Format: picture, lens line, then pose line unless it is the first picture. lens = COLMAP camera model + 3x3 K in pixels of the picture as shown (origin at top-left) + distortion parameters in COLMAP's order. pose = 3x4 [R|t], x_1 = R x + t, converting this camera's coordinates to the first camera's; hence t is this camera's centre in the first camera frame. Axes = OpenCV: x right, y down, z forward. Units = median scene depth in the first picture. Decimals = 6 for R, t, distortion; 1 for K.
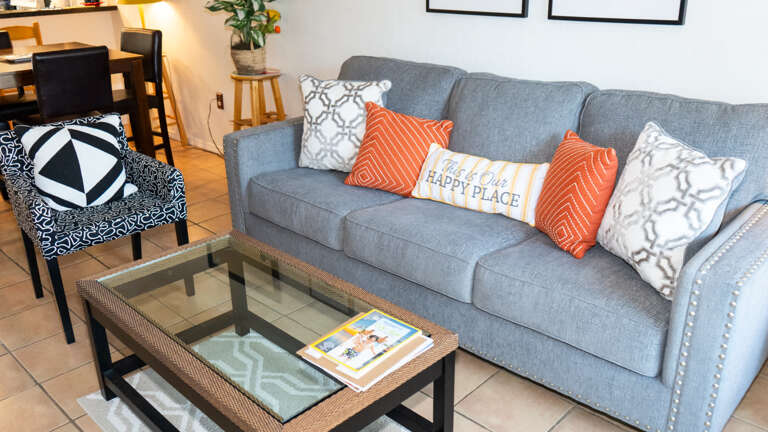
lens RADIAL K [[625.6, 0, 384.0], [0, 625.6, 216.0], [0, 0, 1]] dist [-0.002157, -0.002745]
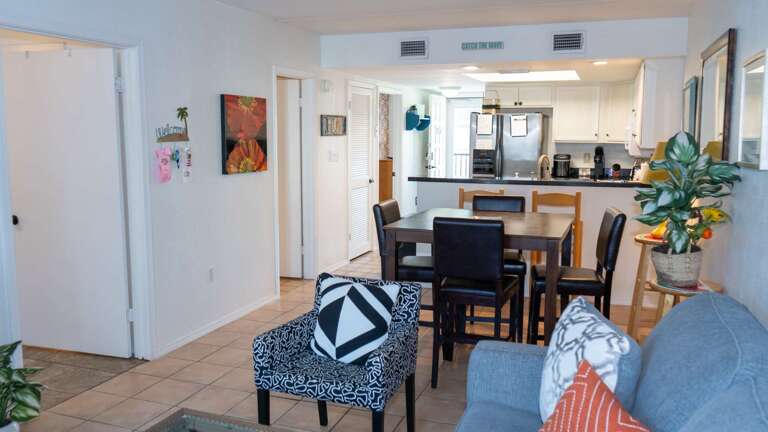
lens RADIAL K [[625.6, 0, 384.0], [0, 625.6, 216.0], [0, 0, 1]] dist [-0.002157, -0.002745]
pose [[0.403527, 0.134554, -0.905020, 0.472408], [-0.357535, 0.933673, -0.020602, -0.247283], [0.842220, 0.331889, 0.424870, 0.544136]]
